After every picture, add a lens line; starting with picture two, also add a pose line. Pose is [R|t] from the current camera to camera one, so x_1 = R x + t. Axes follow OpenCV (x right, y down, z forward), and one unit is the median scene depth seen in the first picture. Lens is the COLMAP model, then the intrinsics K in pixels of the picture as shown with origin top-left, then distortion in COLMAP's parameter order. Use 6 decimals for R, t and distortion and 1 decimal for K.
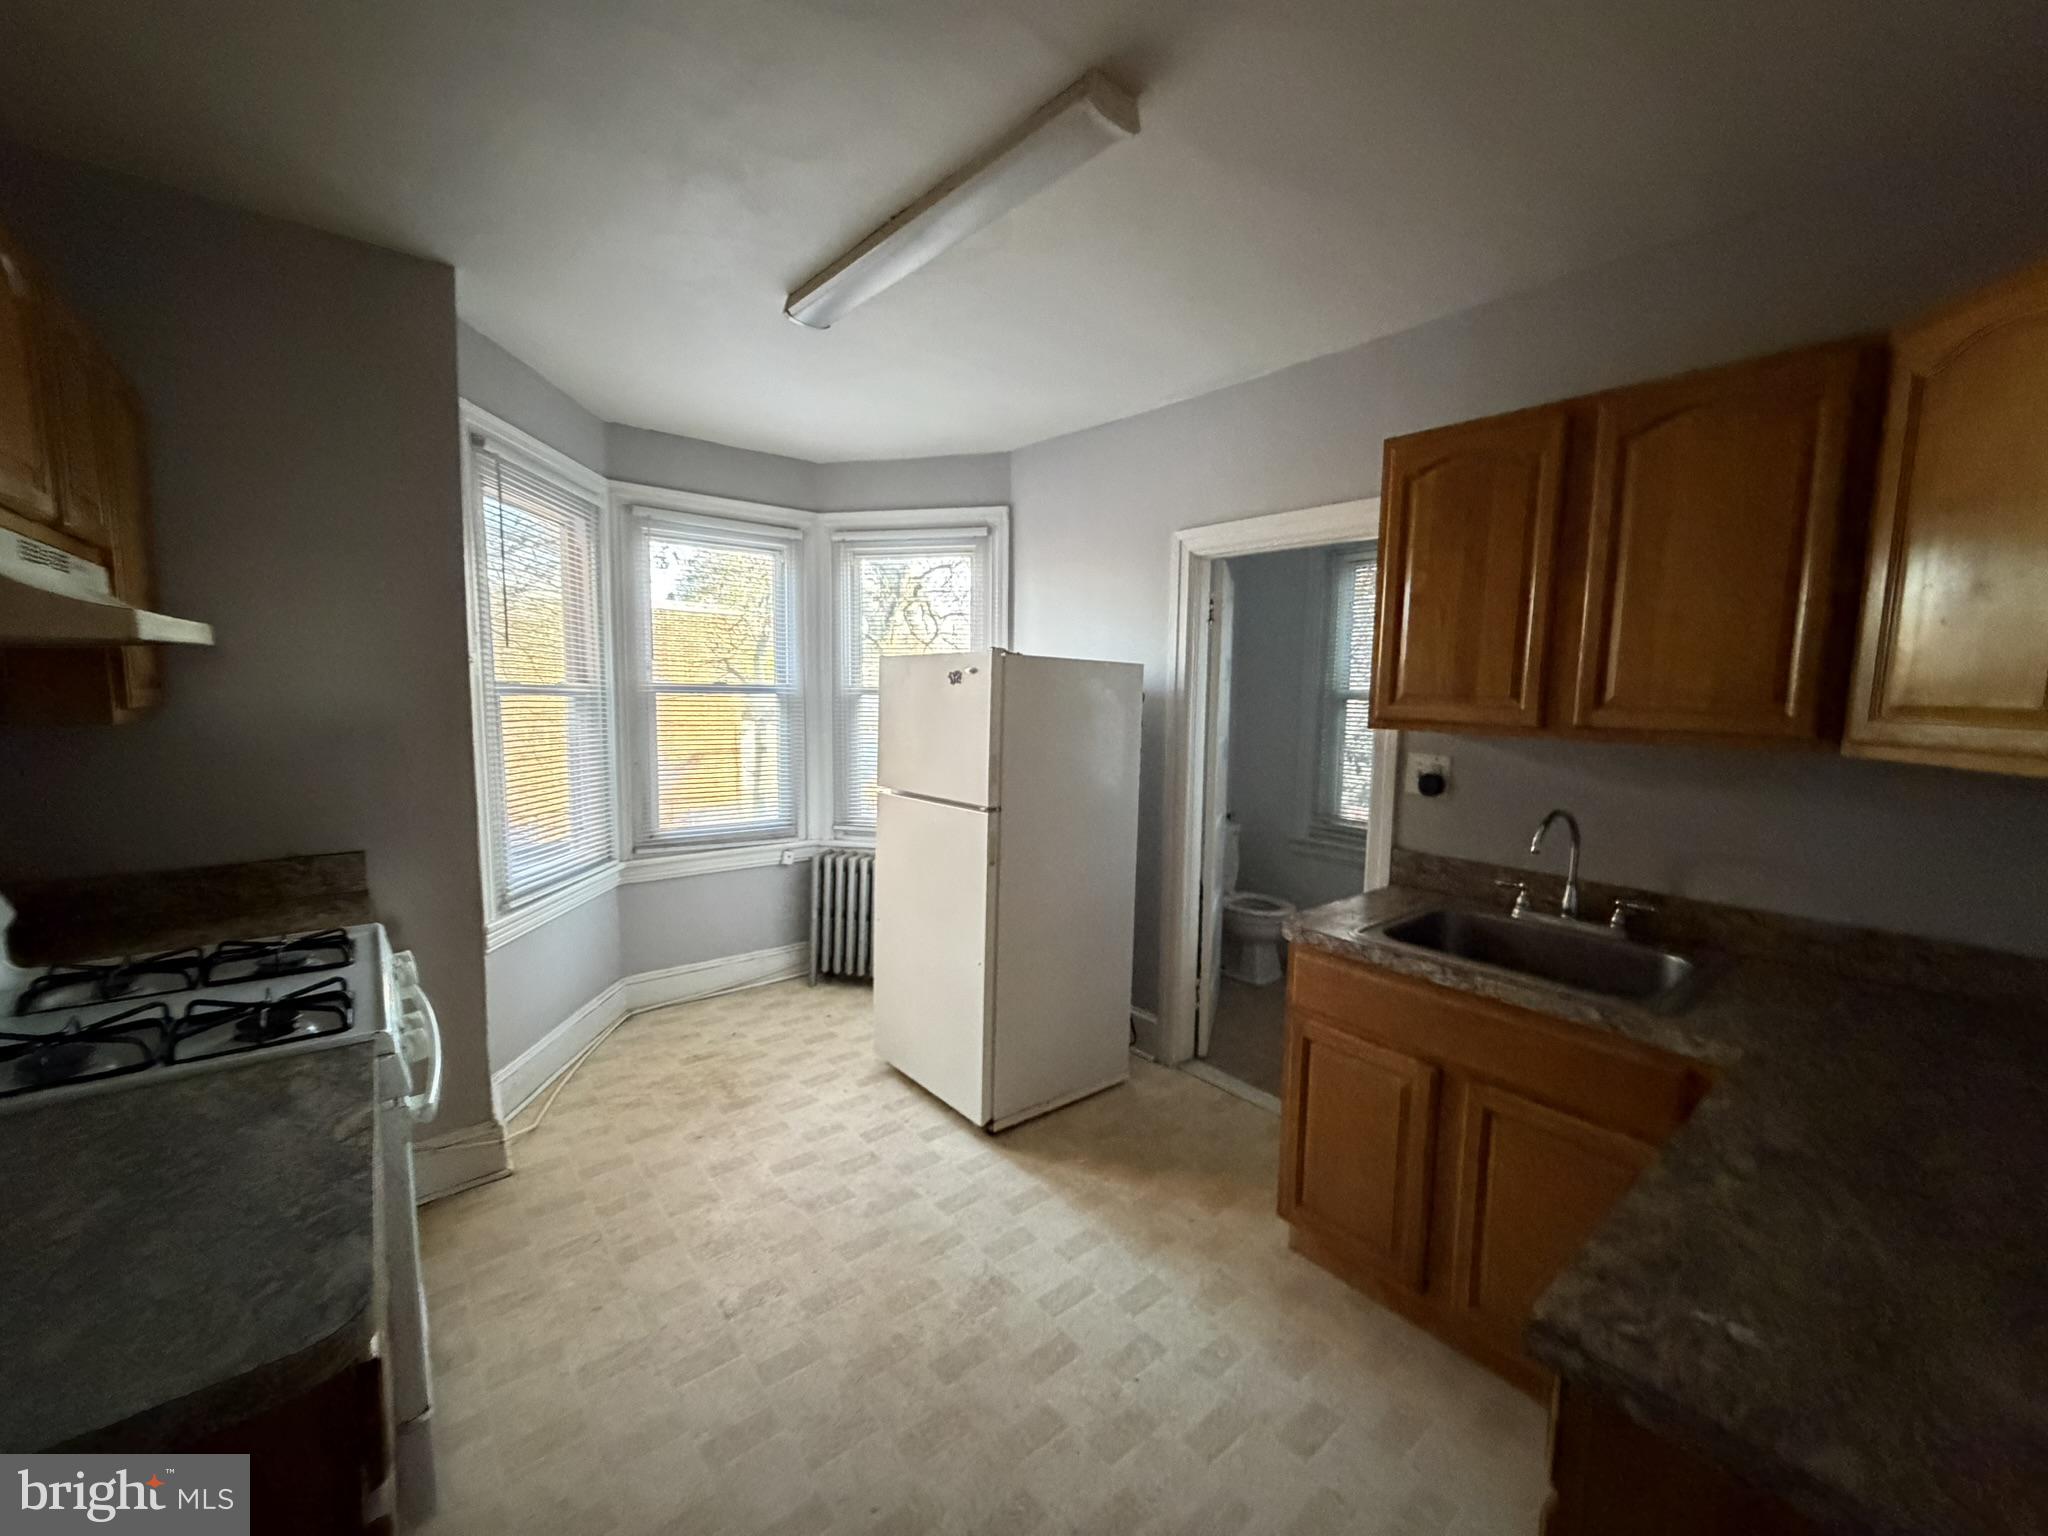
lens RADIAL K [[810.9, 0, 1014.9], [0, 810.9, 770.4], [0, 0, 1]] dist [-0.002295, 0.000220]
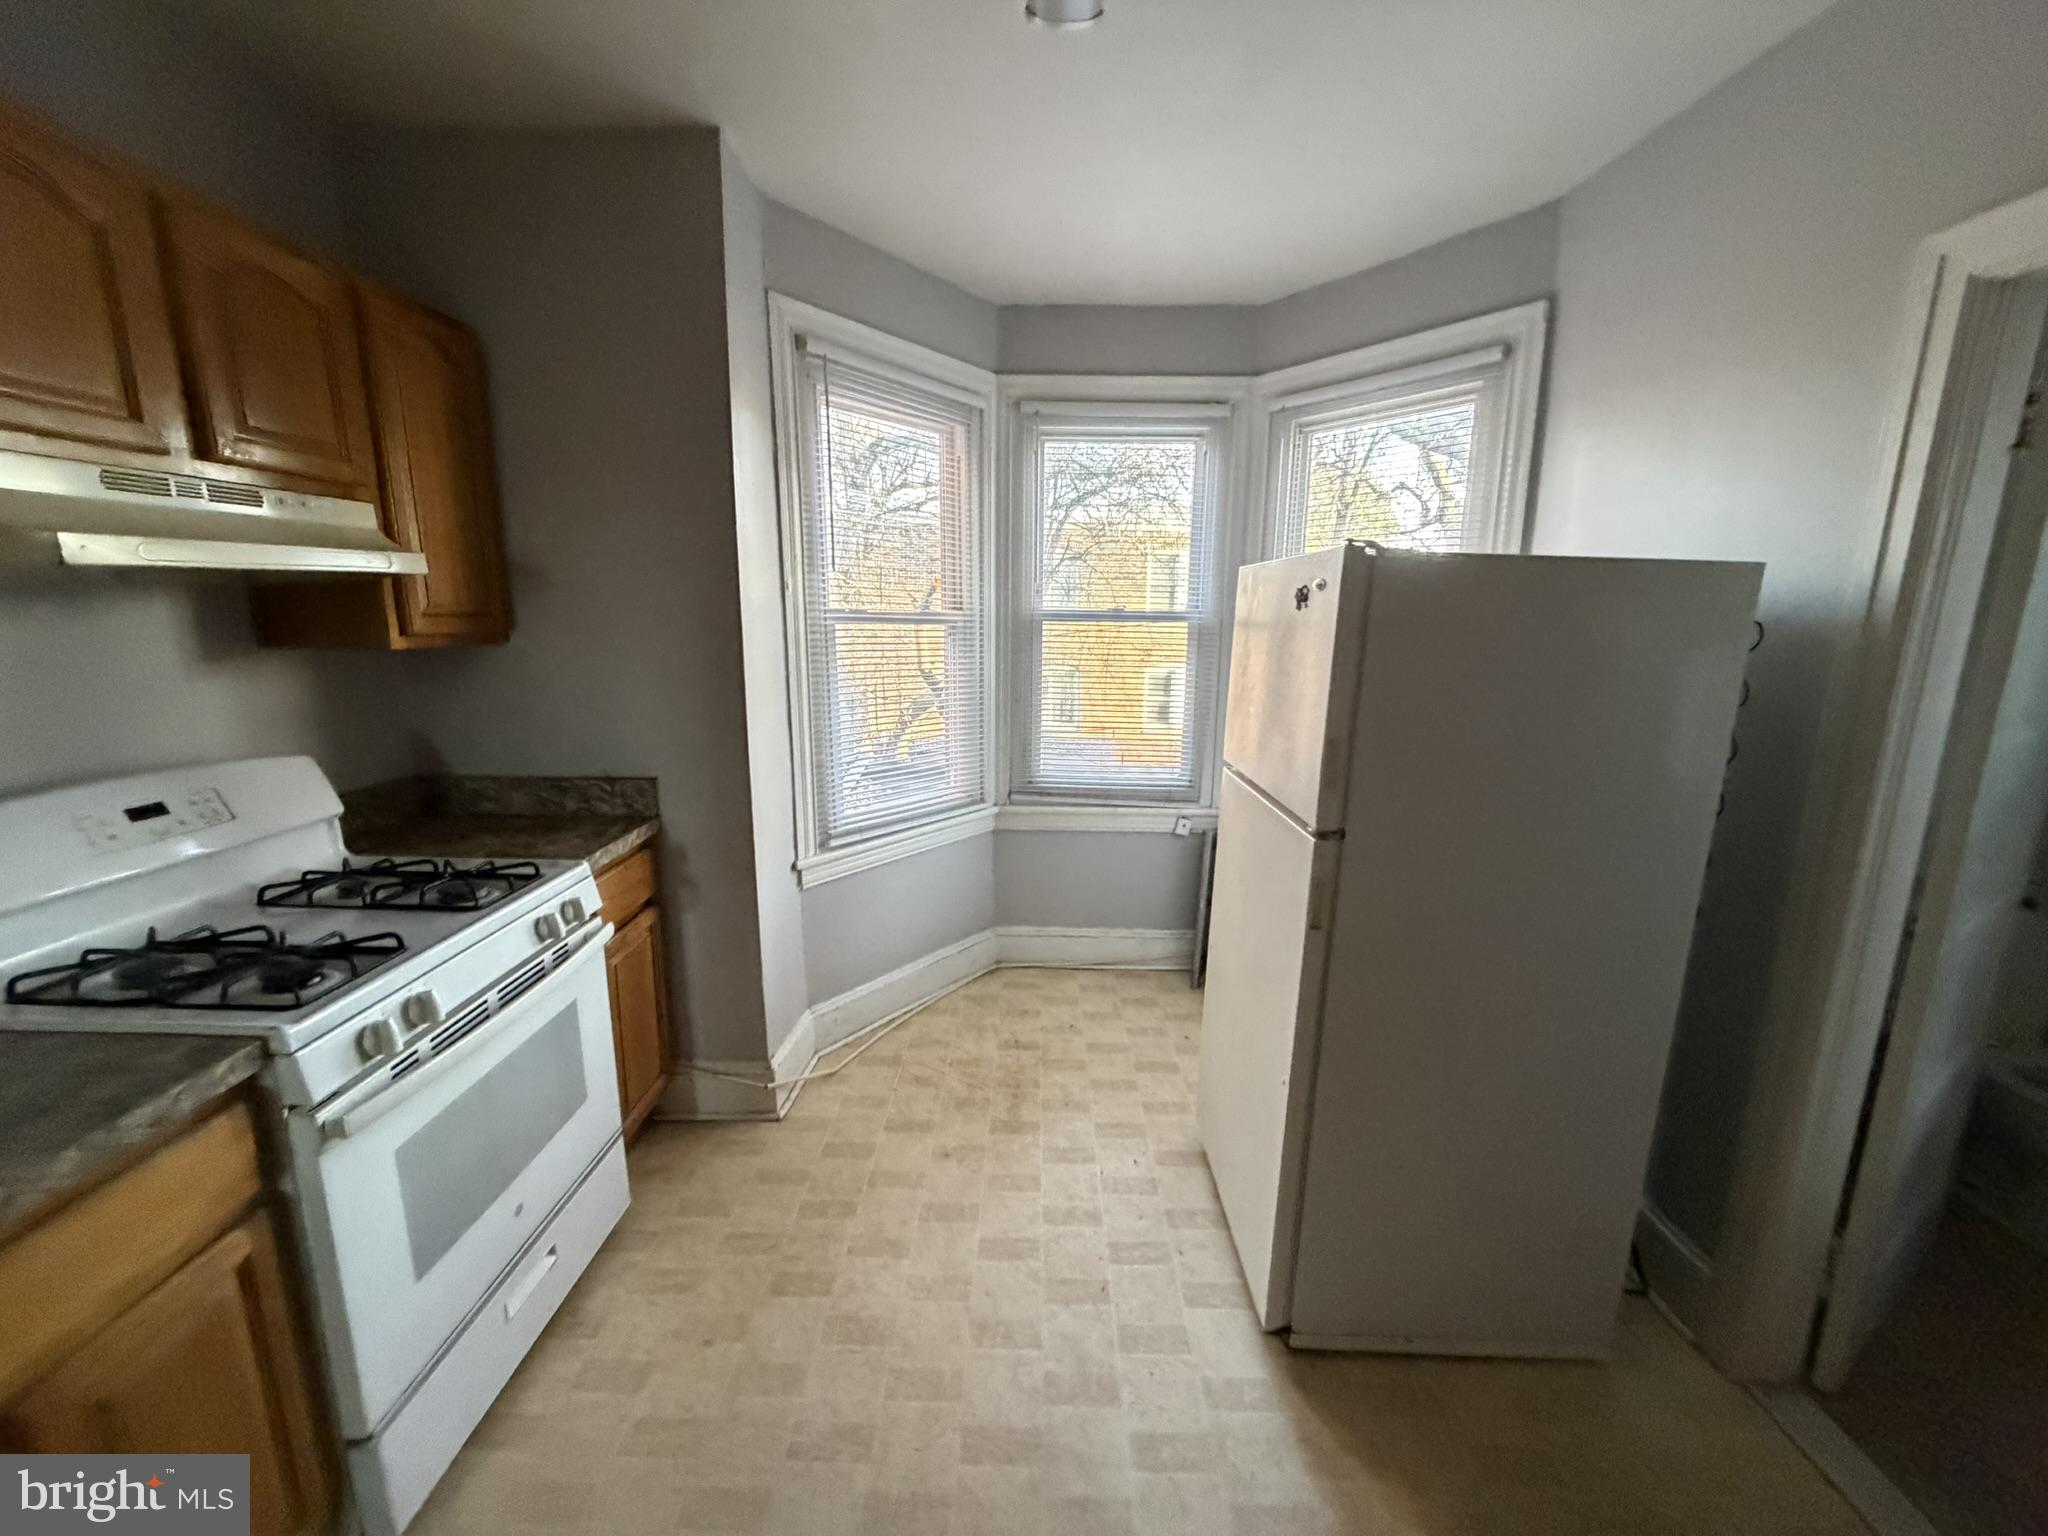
lens RADIAL K [[810.9, 0, 1017.5], [0, 810.9, 767.3], [0, 0, 1]] dist [-0.002295, 0.000220]
pose [[0.765721, 0.117850, -0.632284, 0.125330], [-0.063670, 0.992130, 0.107814, -0.035457], [0.640014, -0.042298, 0.767198, 0.341426]]
